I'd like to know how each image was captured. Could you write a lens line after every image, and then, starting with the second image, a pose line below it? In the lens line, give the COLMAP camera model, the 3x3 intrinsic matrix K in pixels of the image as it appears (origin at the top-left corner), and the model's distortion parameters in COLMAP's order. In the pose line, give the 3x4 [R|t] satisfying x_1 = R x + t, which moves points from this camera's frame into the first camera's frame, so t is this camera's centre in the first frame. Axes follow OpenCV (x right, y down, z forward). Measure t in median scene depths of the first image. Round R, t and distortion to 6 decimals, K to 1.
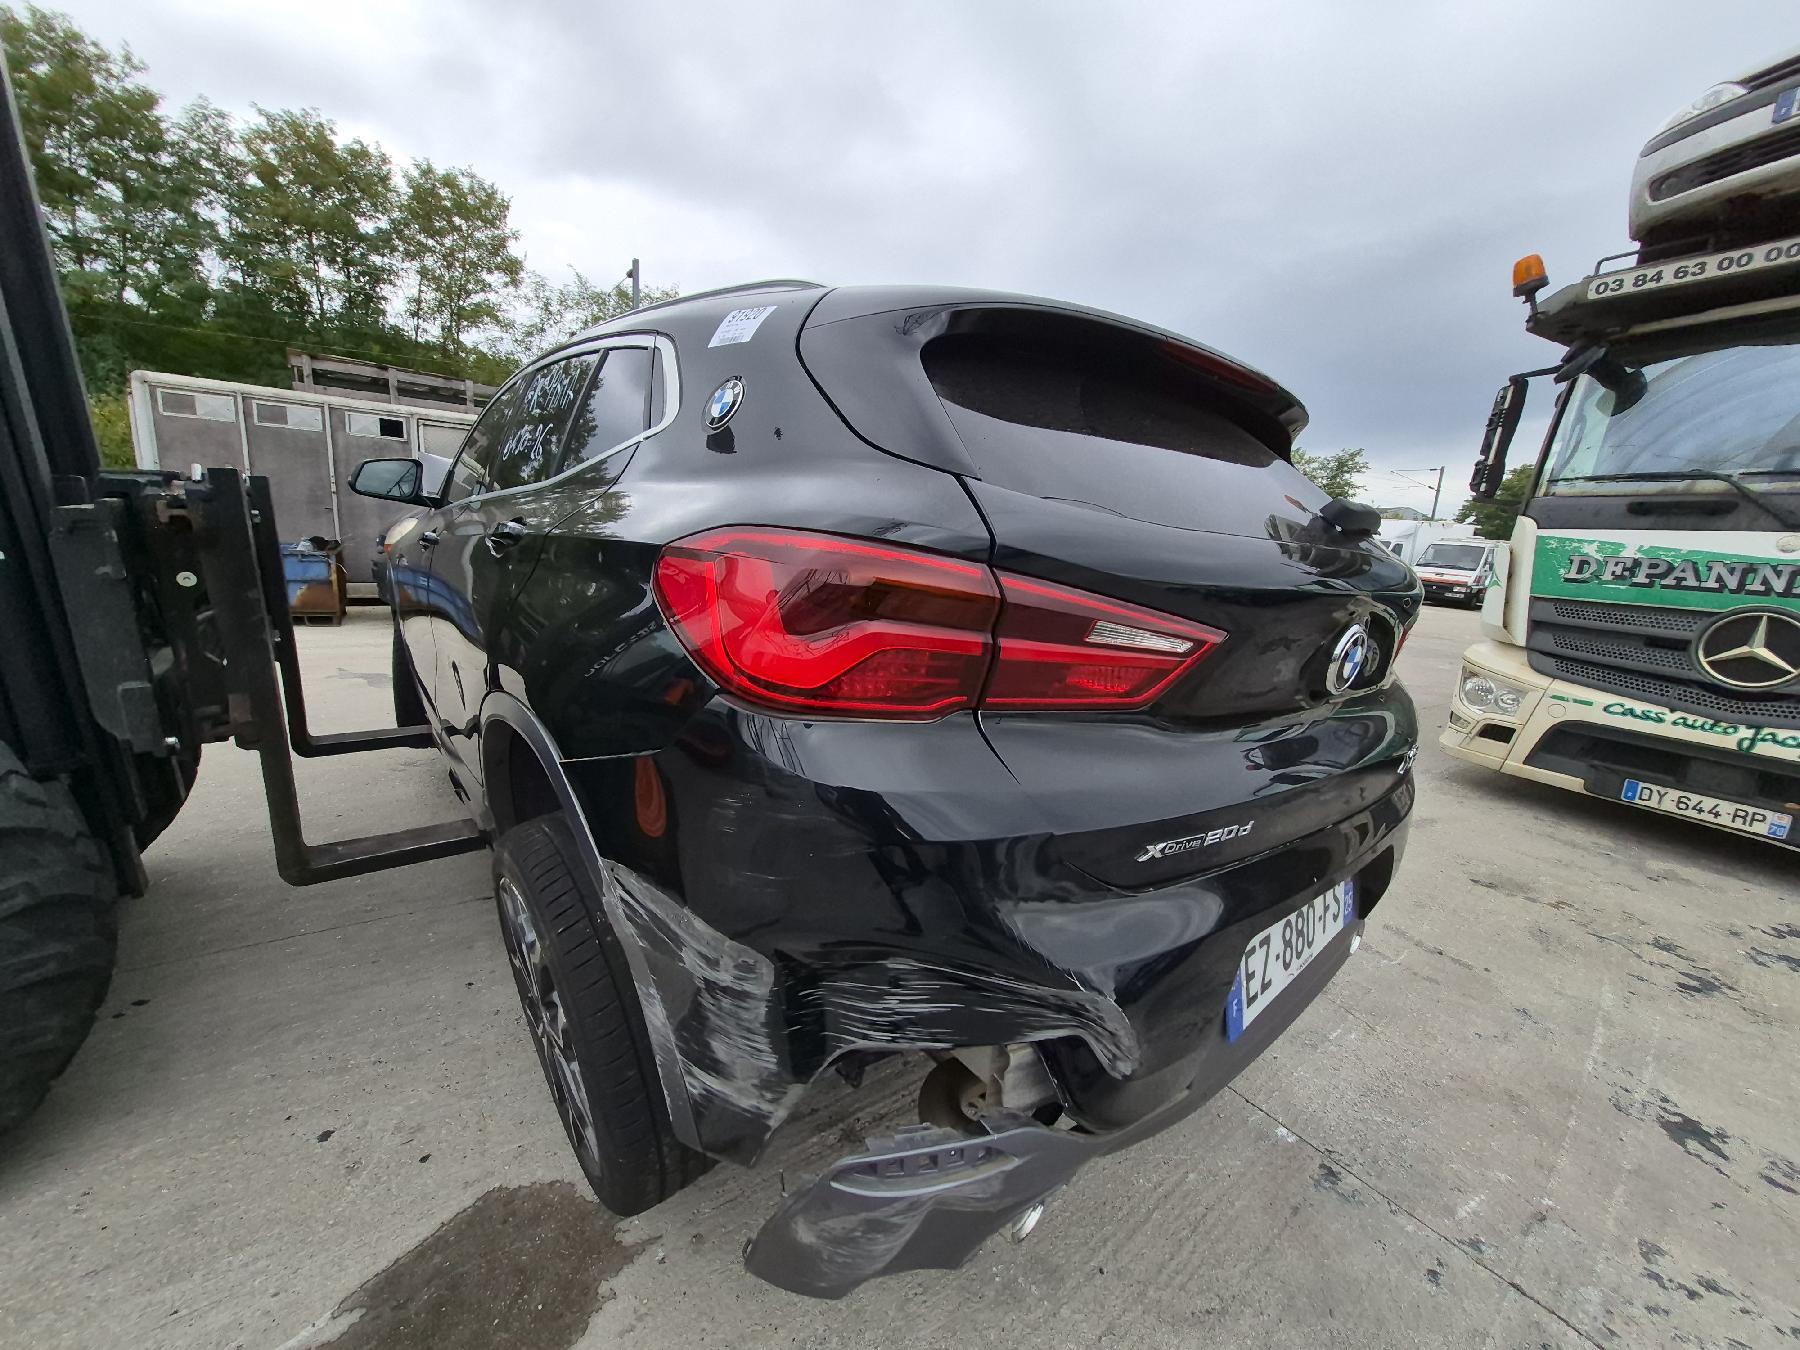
lens RADIAL K [[705.7, 0, 900.0], [0, 705.7, 675.0], [0, 0, 1]] dist [-0.003268, 0.000041]
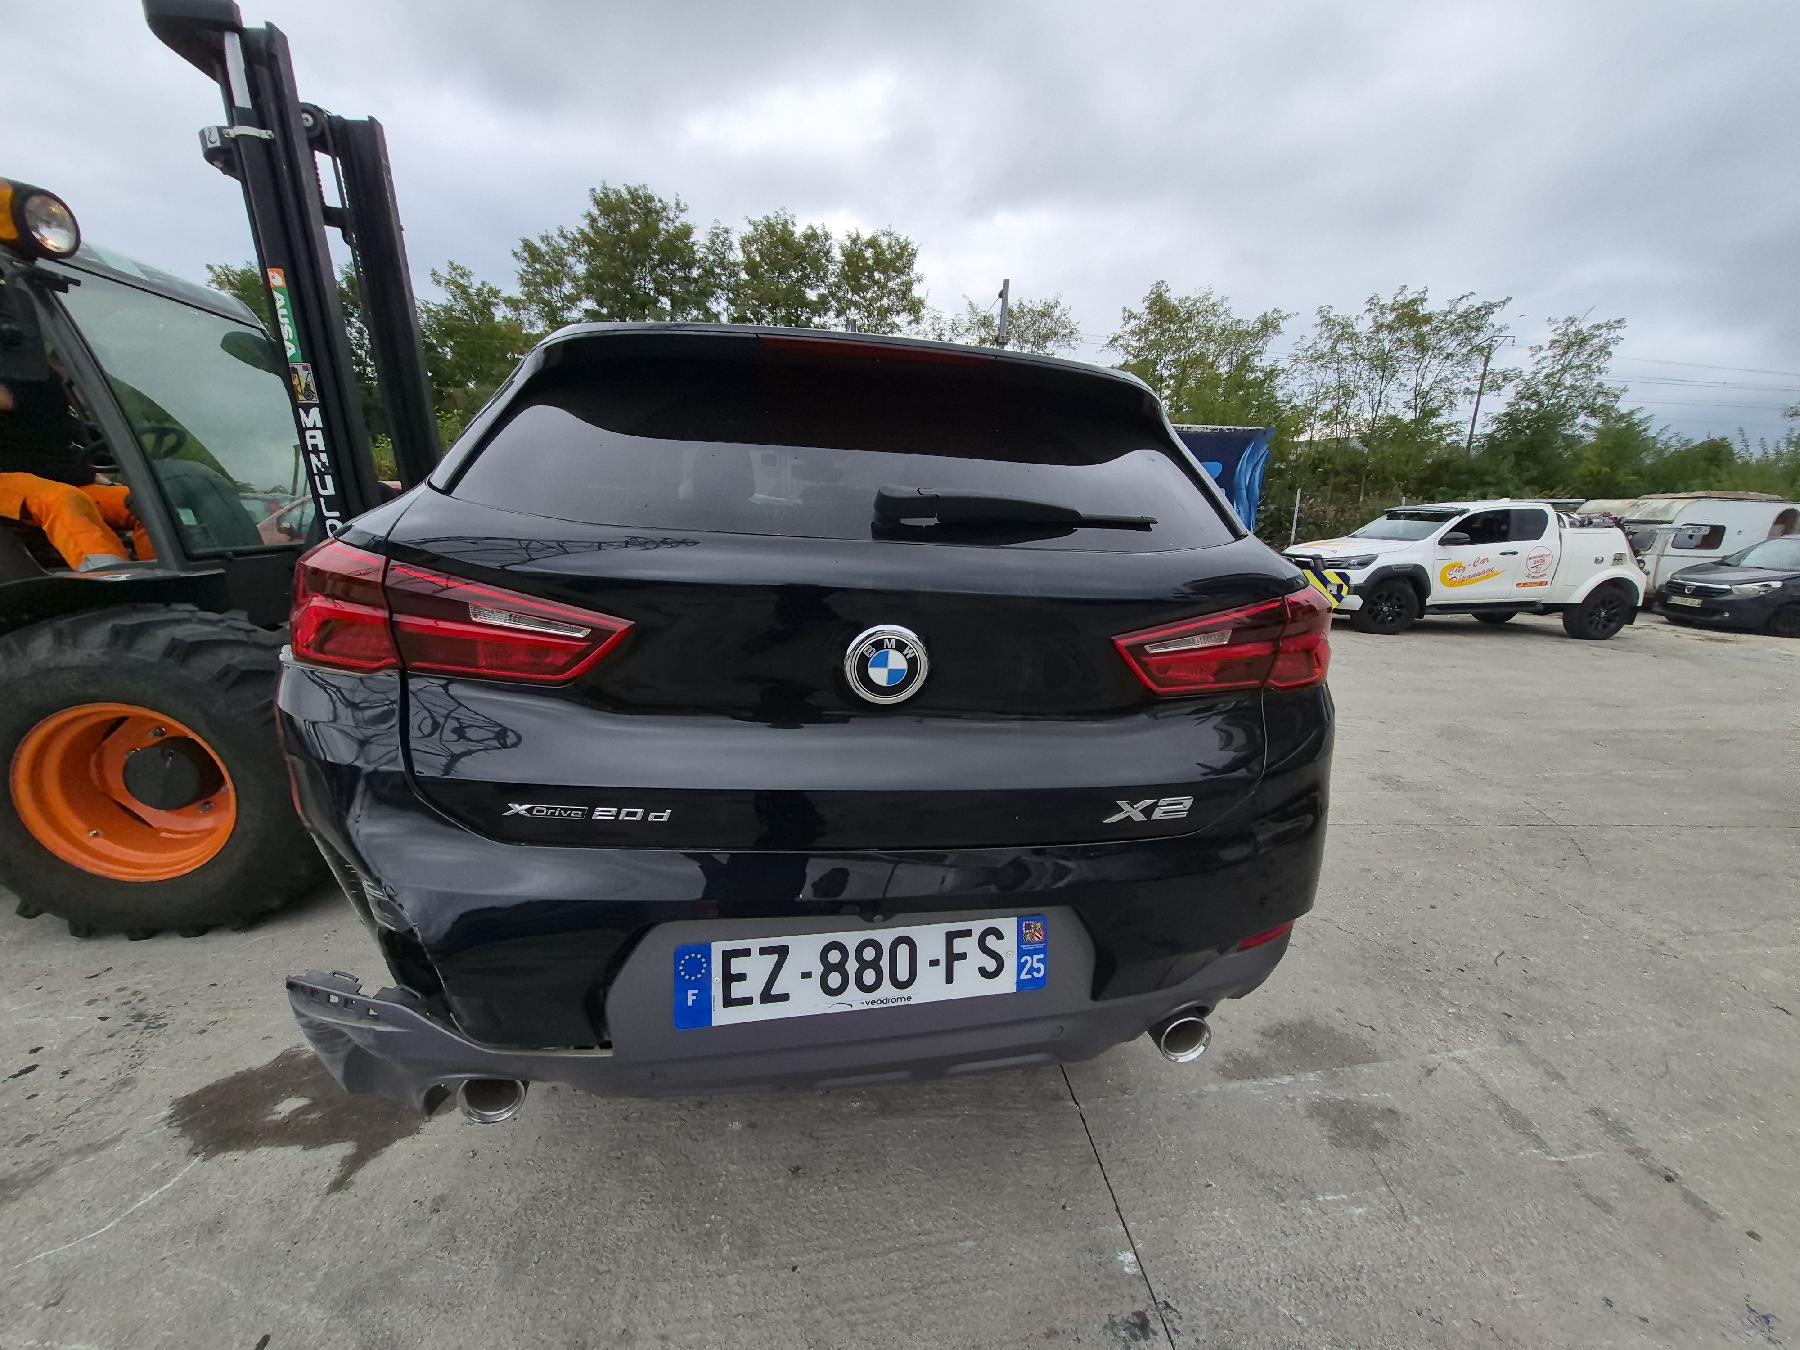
lens RADIAL K [[708.5, 0, 912.1], [0, 708.5, 676.0], [0, 0, 1]] dist [0.000916, 0.000136]
pose [[0.867853, 0.078298, -0.490612, 0.256290], [-0.080530, 0.996614, 0.016600, -0.005960], [0.490250, 0.025103, 0.871220, 0.055298]]
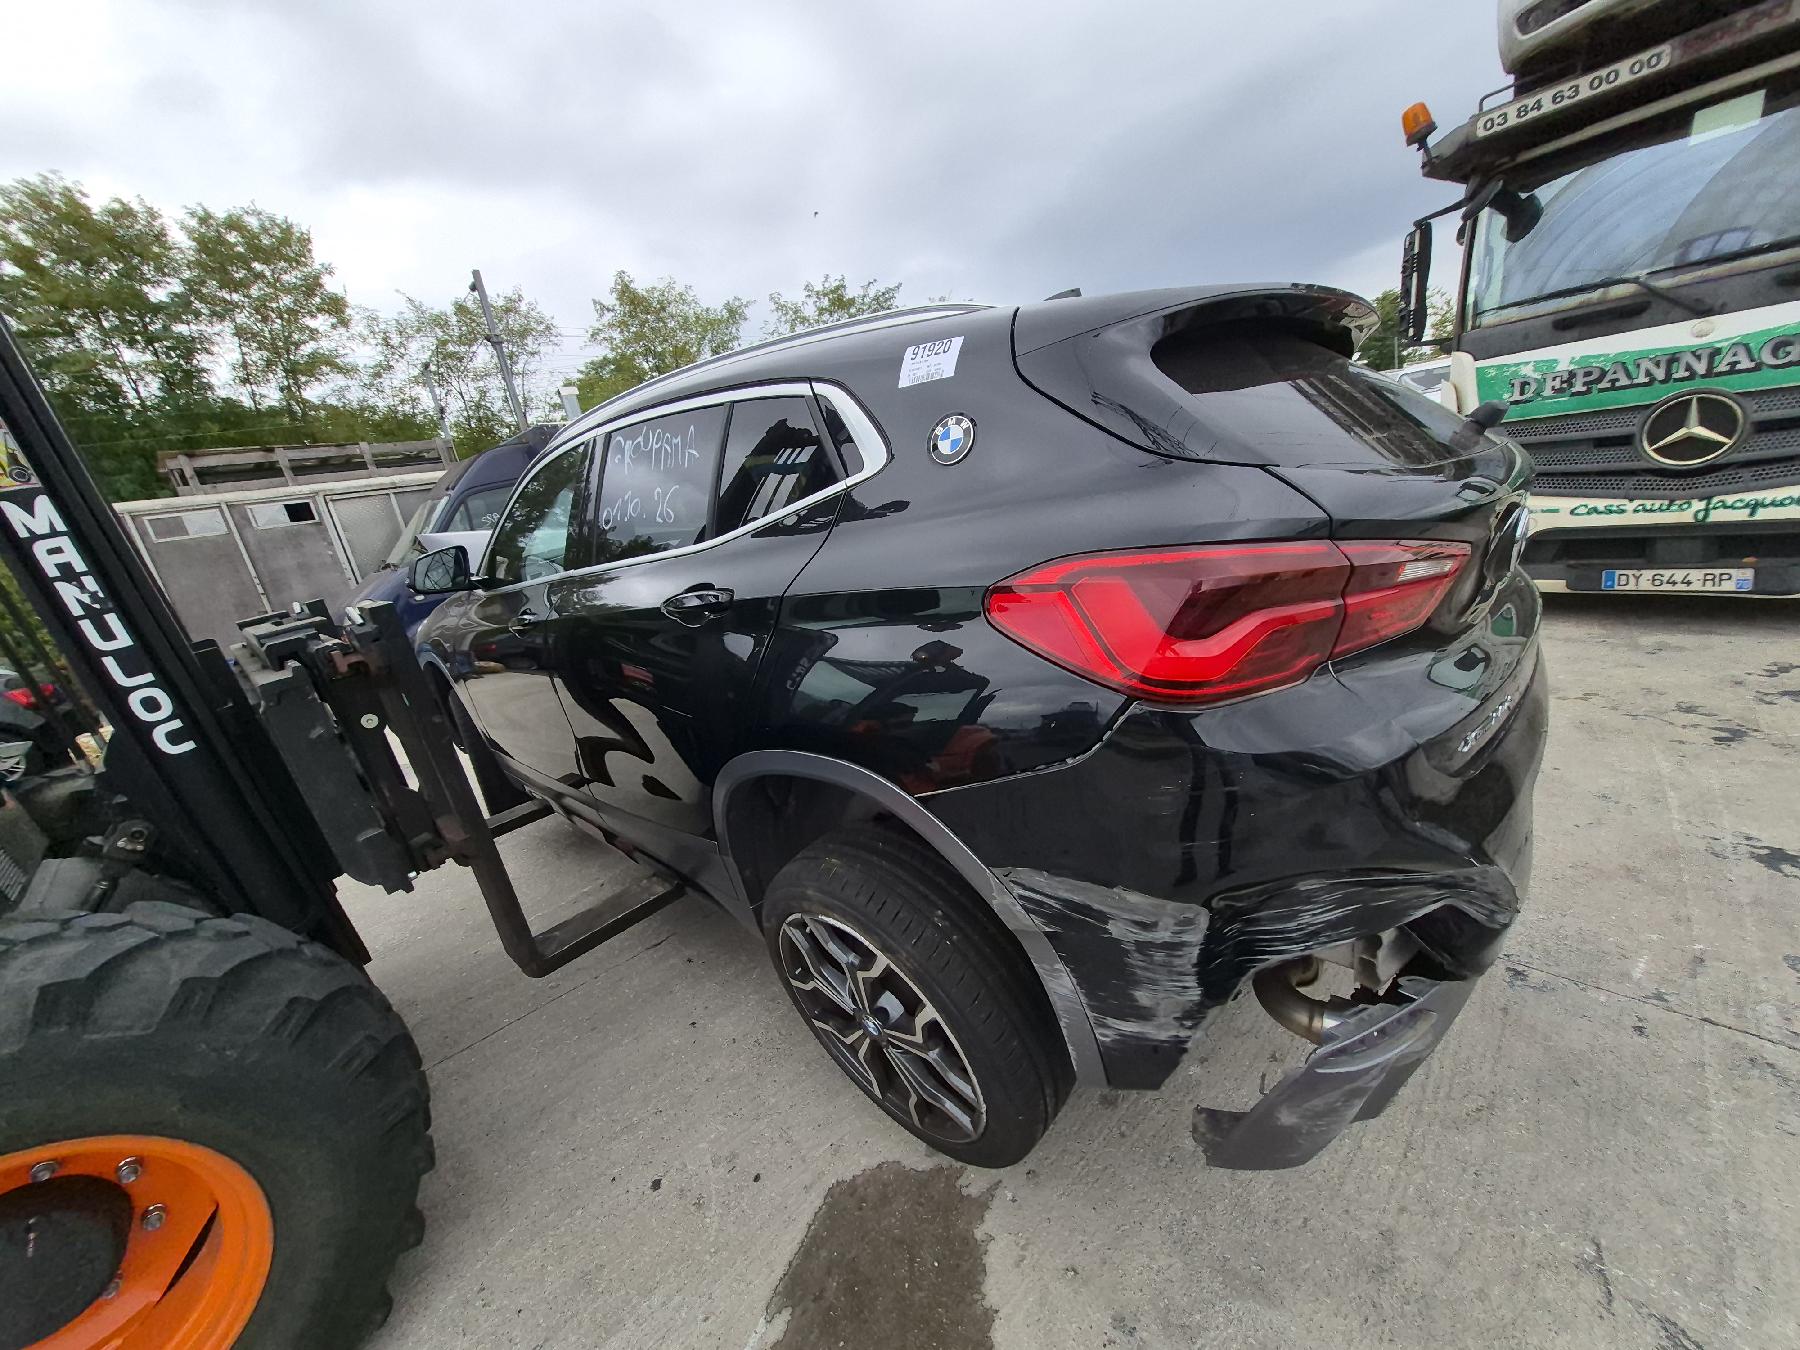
lens RADIAL K [[725.3, 0, 908.7], [0, 725.3, 655.2], [0, 0, 1]] dist [0.001290, -0.000949]
pose [[0.966193, -0.244252, 0.082537, -0.118067], [0.241353, 0.969458, 0.043590, -0.030491], [-0.090663, -0.022196, 0.995634, -0.024335]]
